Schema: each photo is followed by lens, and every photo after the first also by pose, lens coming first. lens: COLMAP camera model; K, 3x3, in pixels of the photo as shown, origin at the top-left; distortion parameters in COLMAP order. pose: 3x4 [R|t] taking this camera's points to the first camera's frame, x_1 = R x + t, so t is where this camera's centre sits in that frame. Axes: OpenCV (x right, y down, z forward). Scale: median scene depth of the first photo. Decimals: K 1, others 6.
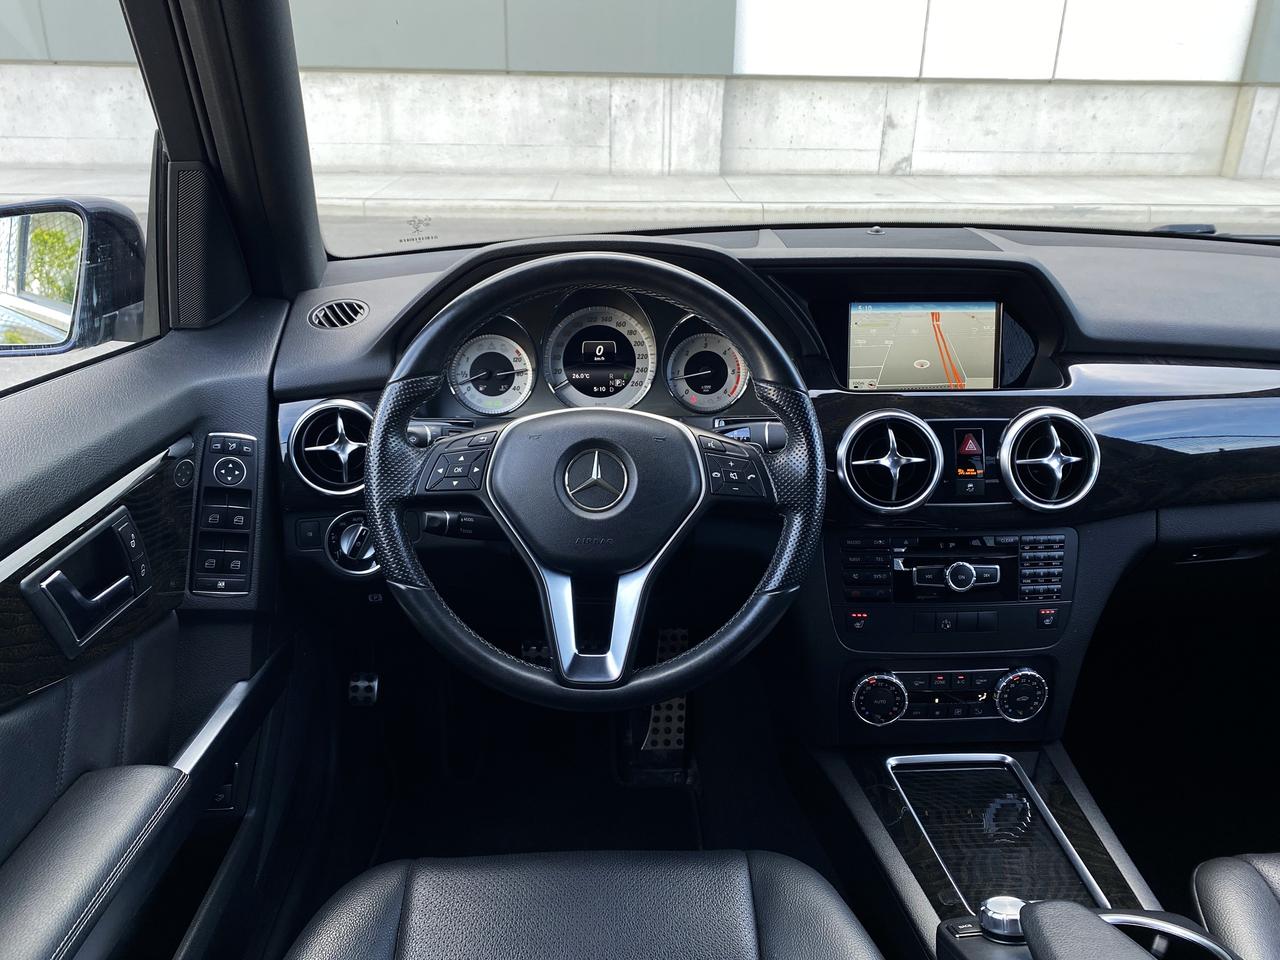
lens RADIAL K [[979.3, 0, 635.3], [0, 979.3, 464.3], [0, 0, 1]] dist [0.026618, -0.022447]
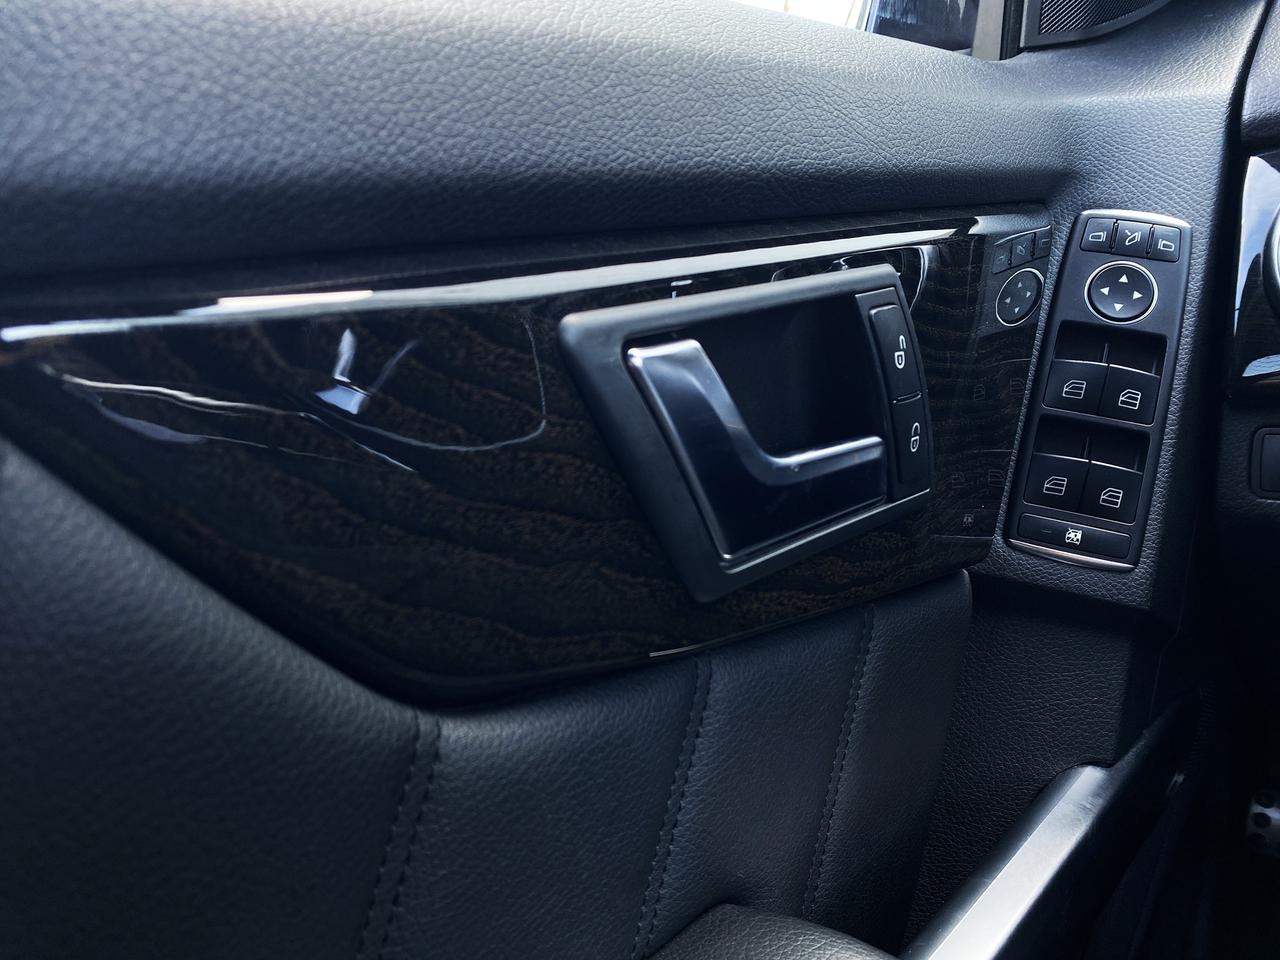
lens RADIAL K [[979.3, 0, 641.5], [0, 979.3, 478.8], [0, 0, 1]] dist [0.026618, -0.022447]
pose [[0.725859, 0.093714, -0.681430, -0.240125], [-0.116613, 0.993101, 0.012361, 0.103790], [0.677886, 0.070491, 0.731779, 0.495049]]
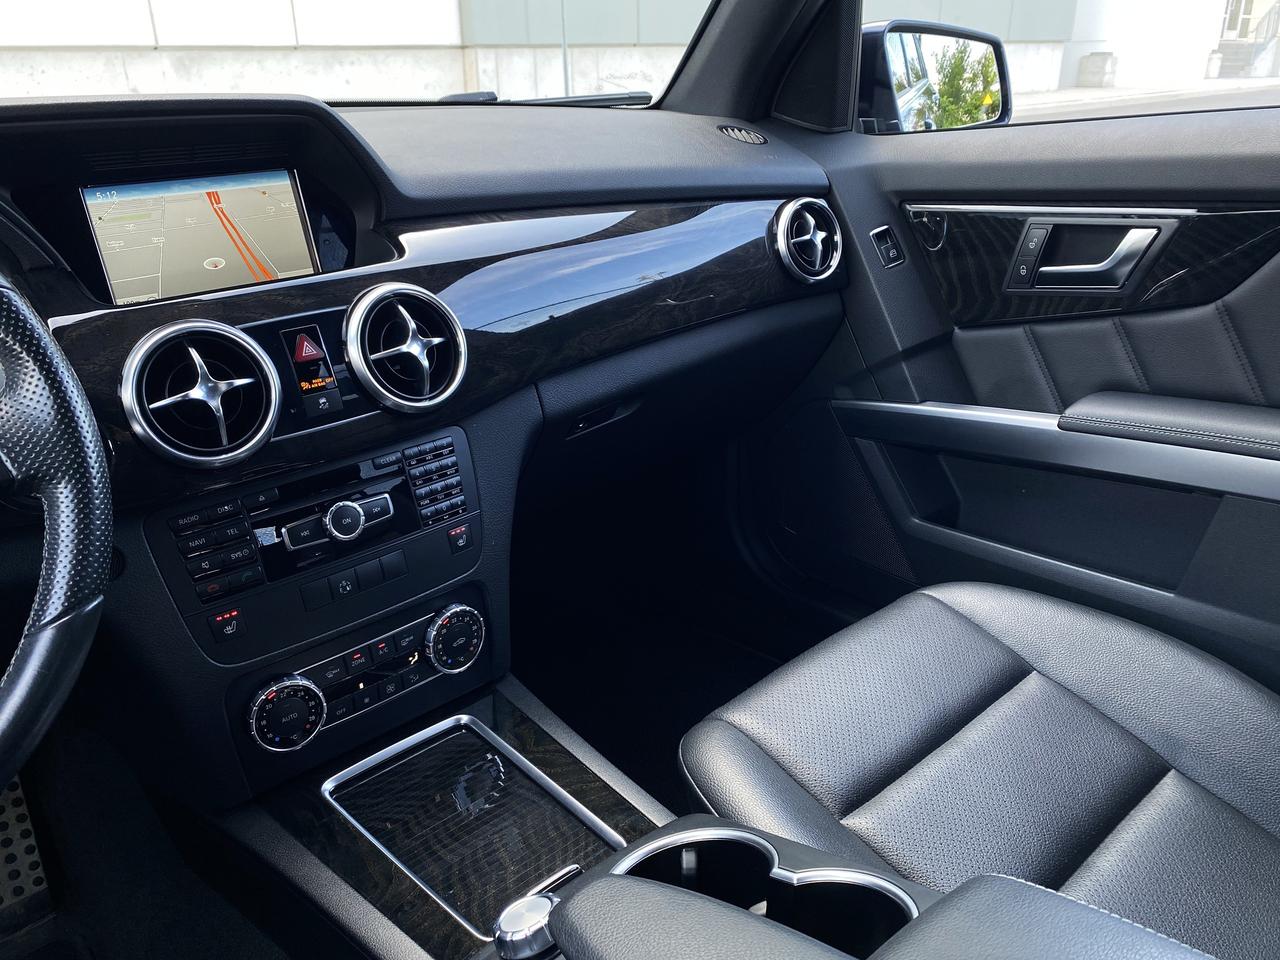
lens RADIAL K [[979.3, 0, 620.4], [0, 979.3, 467.3], [0, 0, 1]] dist [0.026618, -0.022447]
pose [[0.784428, -0.265717, 0.560416, 0.081733], [0.255138, 0.961831, 0.098921, 0.052528], [-0.565311, 0.065387, 0.822282, 0.247375]]
